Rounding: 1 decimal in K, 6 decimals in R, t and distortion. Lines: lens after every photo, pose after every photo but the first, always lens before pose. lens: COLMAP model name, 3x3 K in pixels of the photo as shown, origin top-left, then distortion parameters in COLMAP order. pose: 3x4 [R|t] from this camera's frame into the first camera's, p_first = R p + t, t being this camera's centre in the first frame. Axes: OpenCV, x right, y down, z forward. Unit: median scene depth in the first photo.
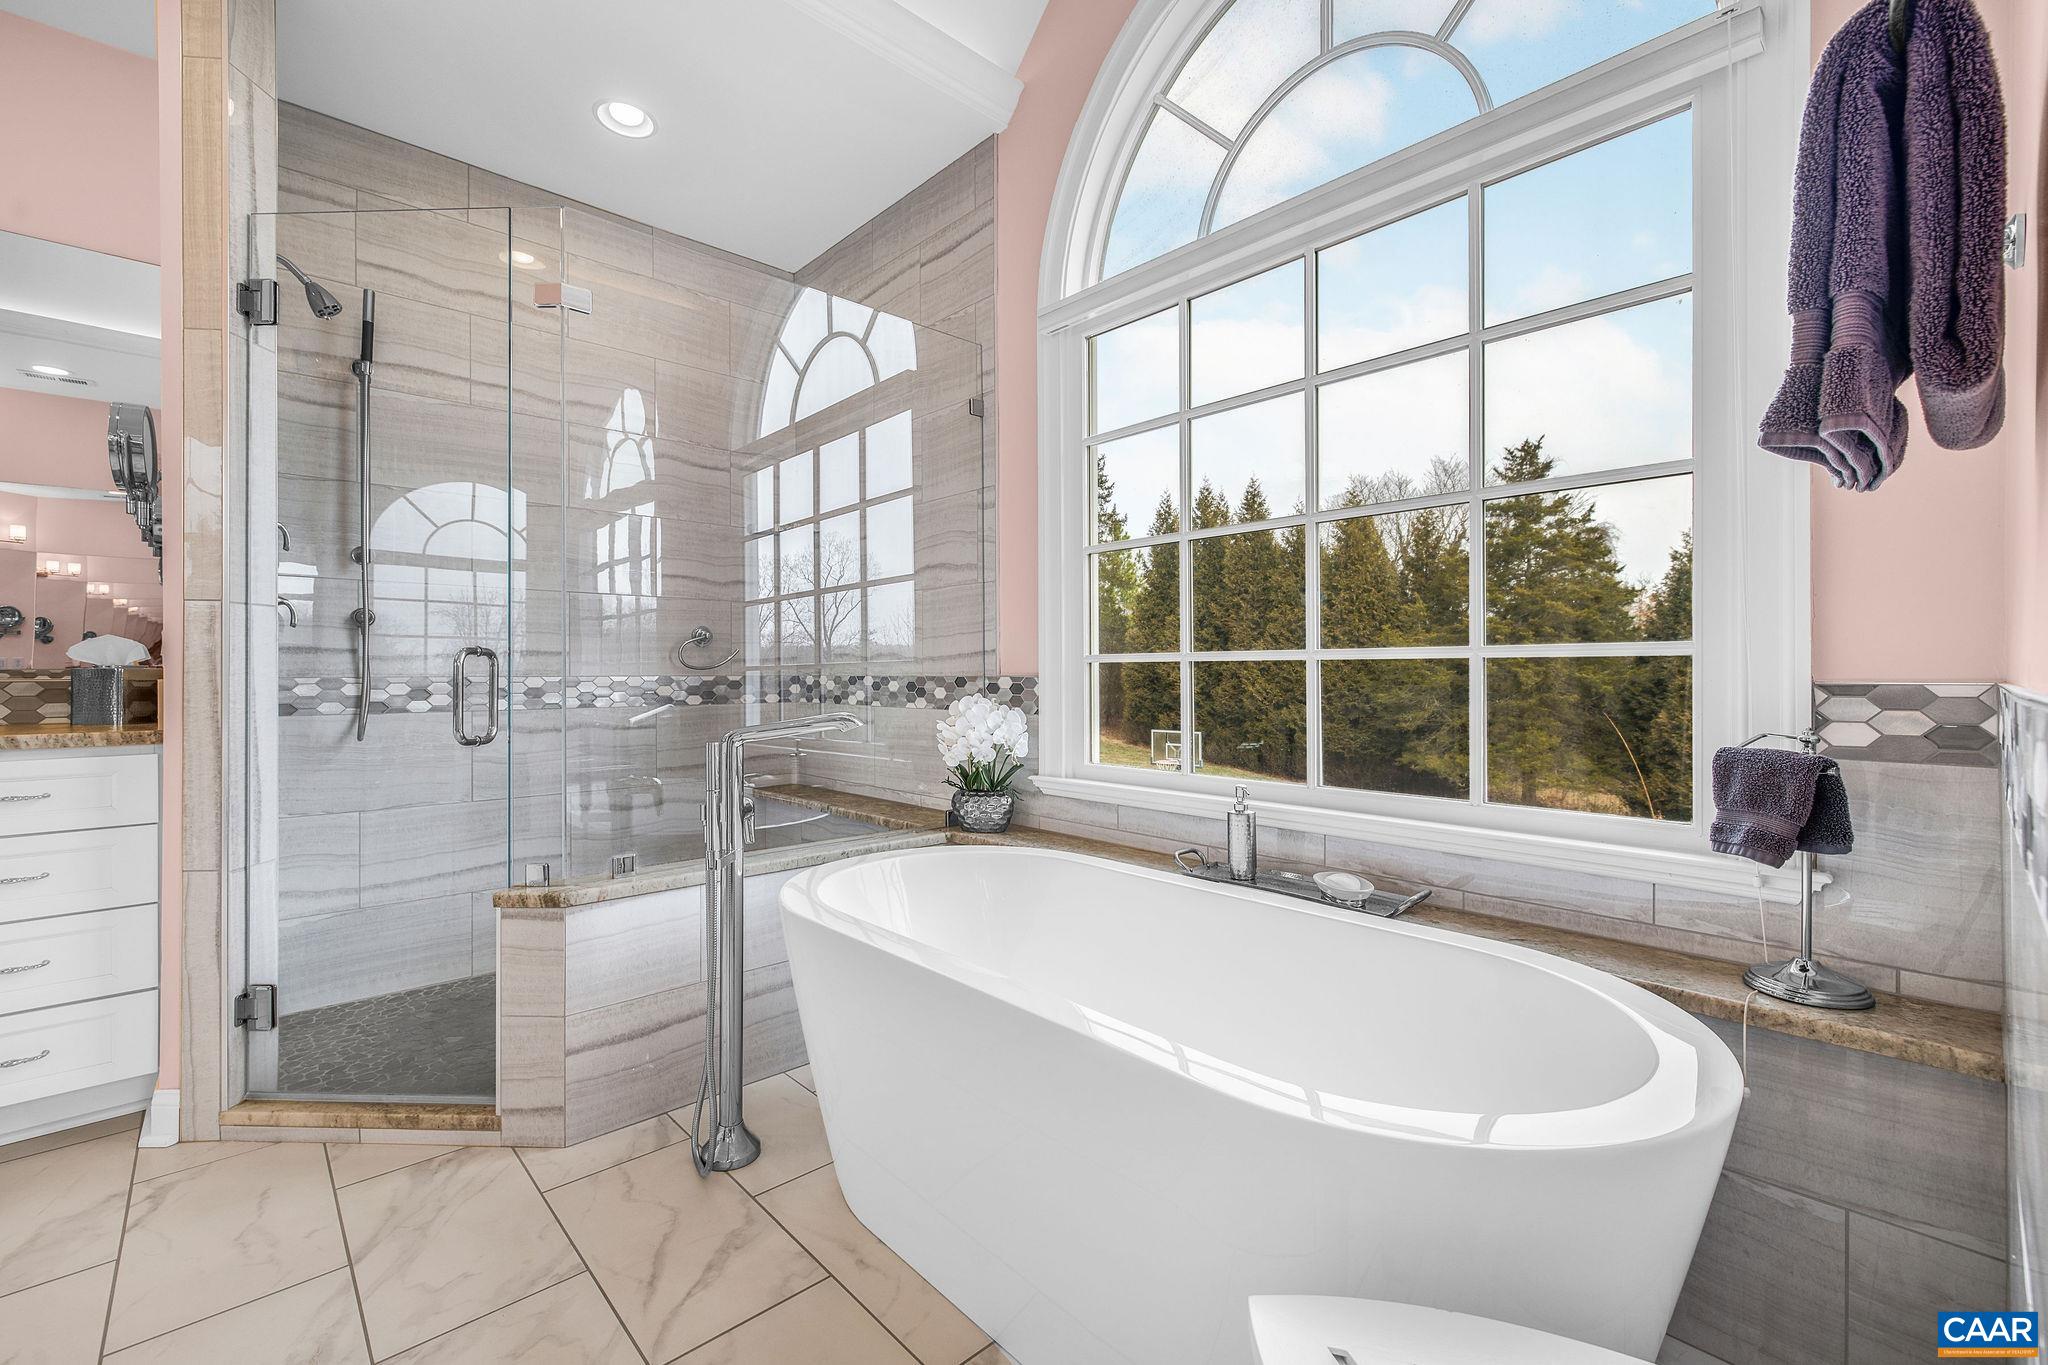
lens RADIAL K [[868.2, 0, 1016.2], [0, 868.2, 674.5], [0, 0, 1]] dist [-0.000598, 0.000856]
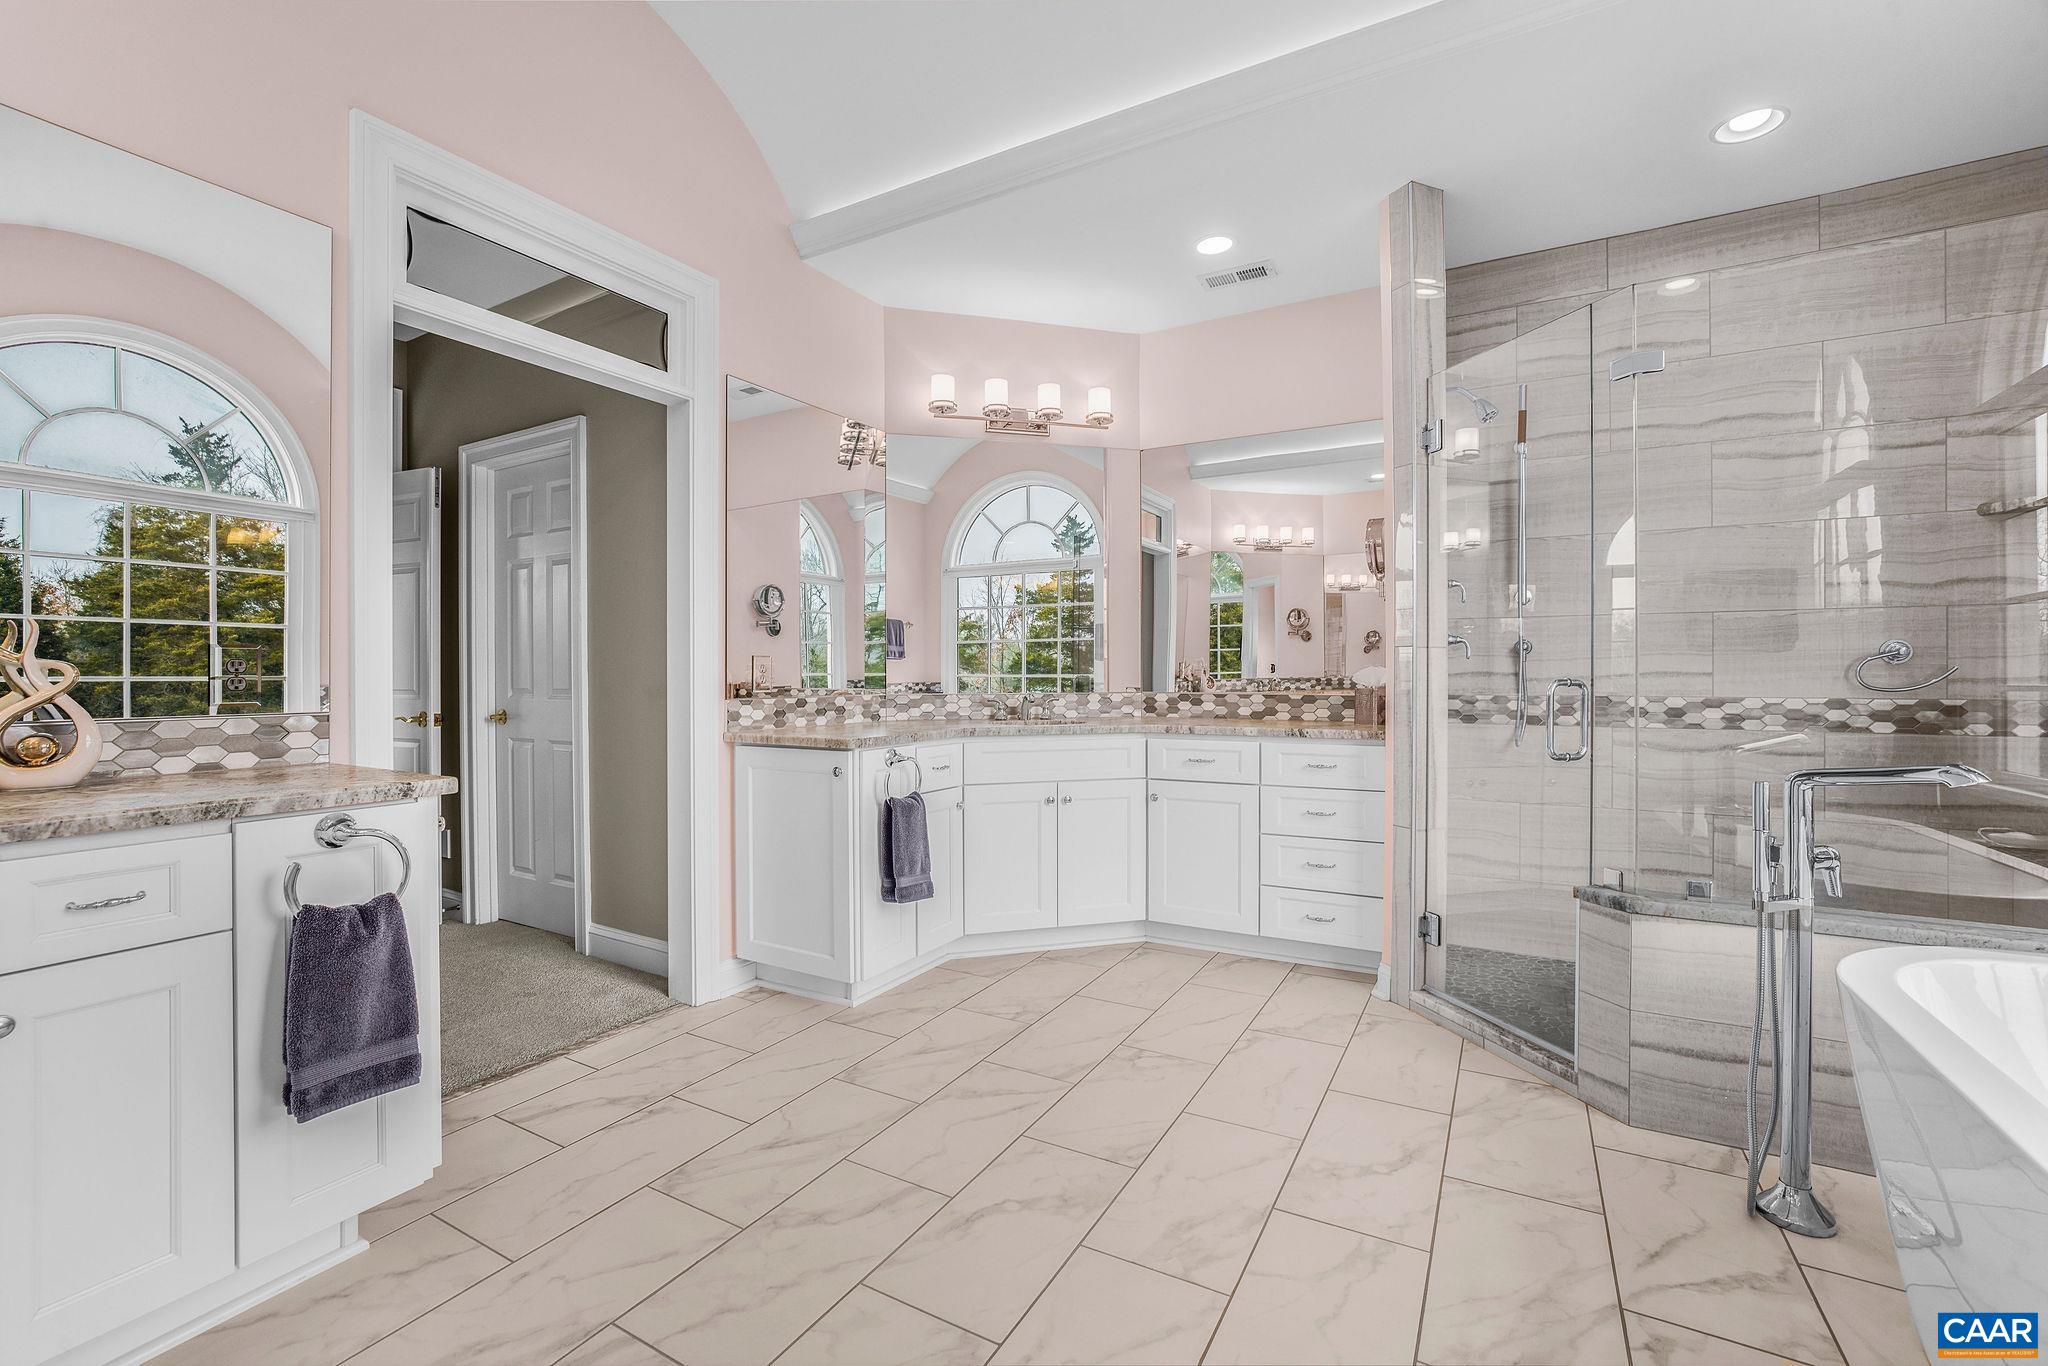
lens RADIAL K [[868.2, 0, 1019.6], [0, 868.2, 681.7], [0, 0, 1]] dist [-0.000598, 0.000856]
pose [[0.305948, 0.008165, -0.952013, 0.288587], [0.001587, 0.999957, 0.009087, -0.039726], [0.952047, -0.004291, 0.305922, -0.088662]]
